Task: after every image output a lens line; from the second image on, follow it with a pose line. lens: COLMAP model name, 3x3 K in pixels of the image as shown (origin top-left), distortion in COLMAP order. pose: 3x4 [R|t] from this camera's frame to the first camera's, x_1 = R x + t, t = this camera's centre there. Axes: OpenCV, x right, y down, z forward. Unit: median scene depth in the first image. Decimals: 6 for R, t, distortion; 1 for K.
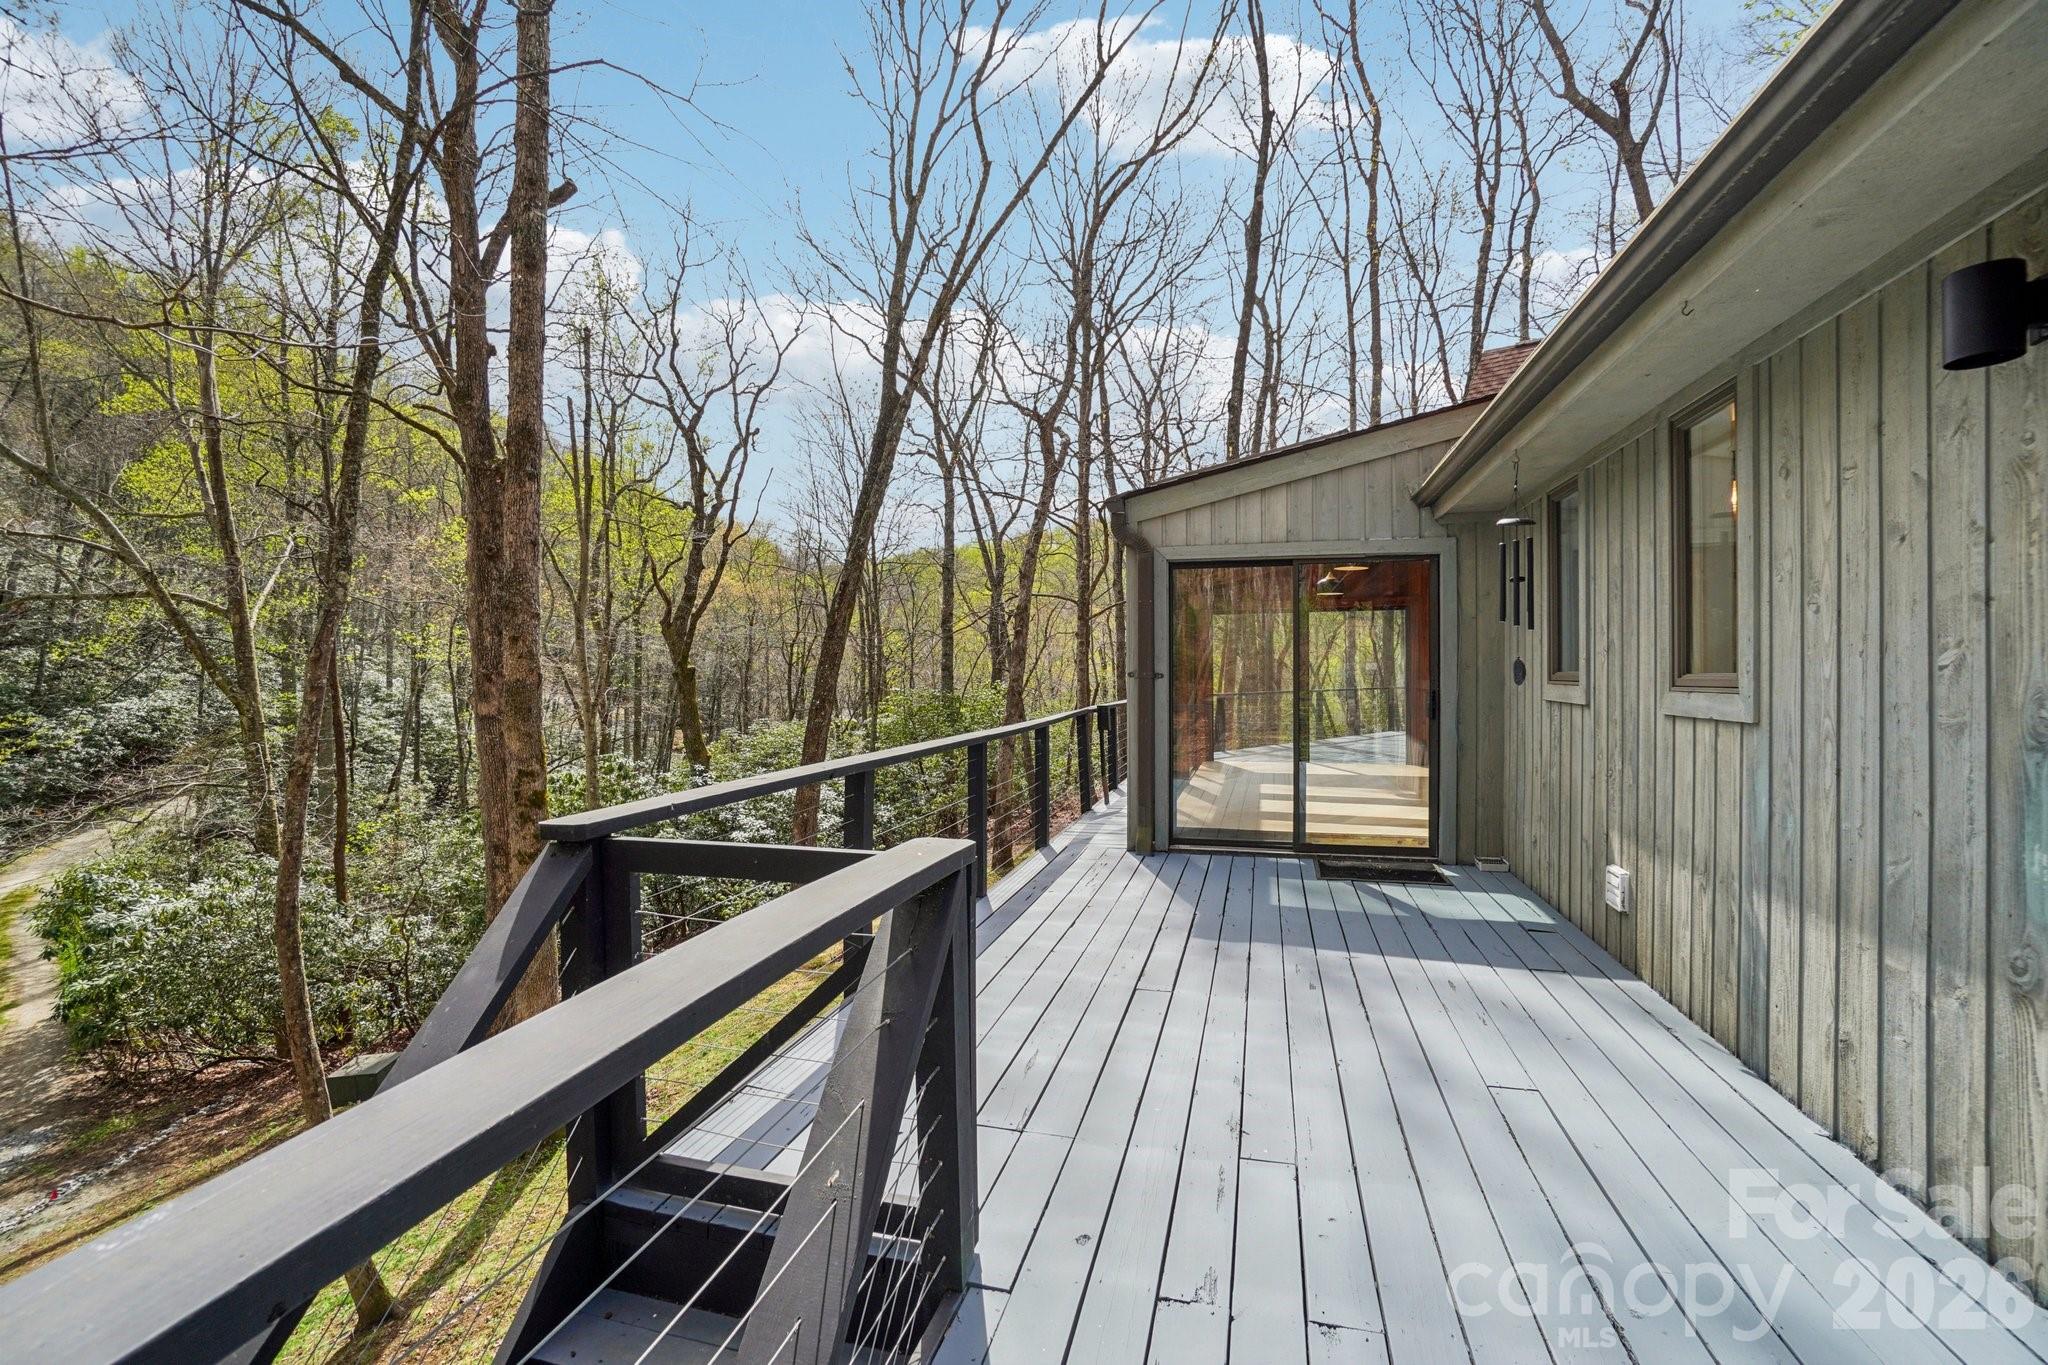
lens RADIAL K [[905.8, 0, 1028.9], [0, 905.8, 680.3], [0, 0, 1]] dist [-0.032252, 0.008502]
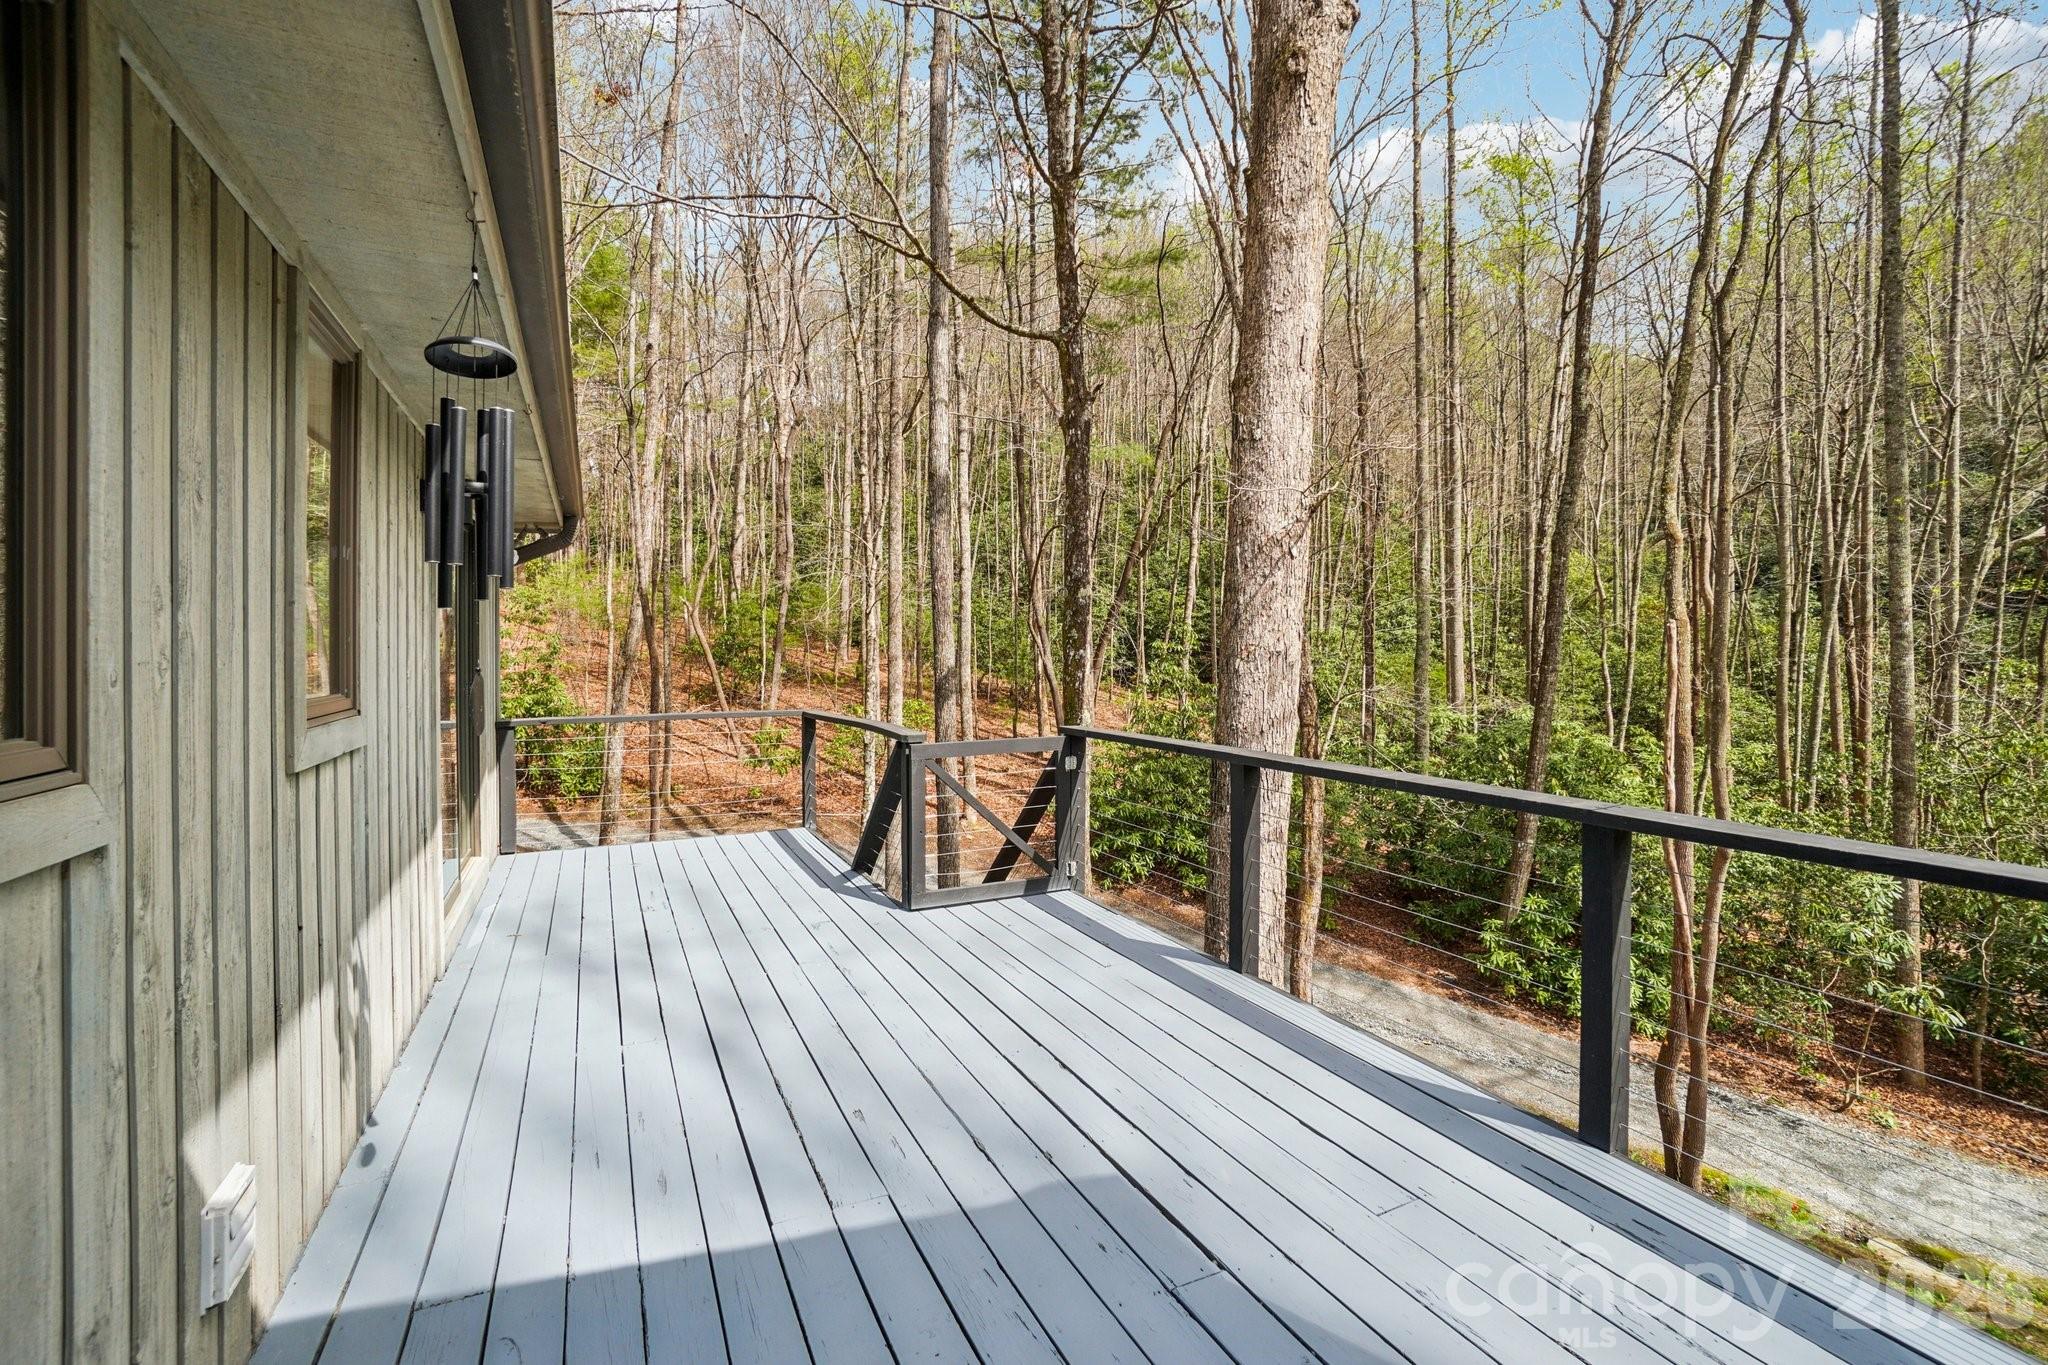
lens RADIAL K [[905.8, 0, 1034.2], [0, 905.8, 672.4], [0, 0, 1]] dist [-0.032252, 0.008502]
pose [[-0.765421, 0.028244, -0.642910, 0.622608], [0.013080, 0.999513, 0.028338, -0.033539], [0.643397, 0.013282, -0.765418, 1.540797]]
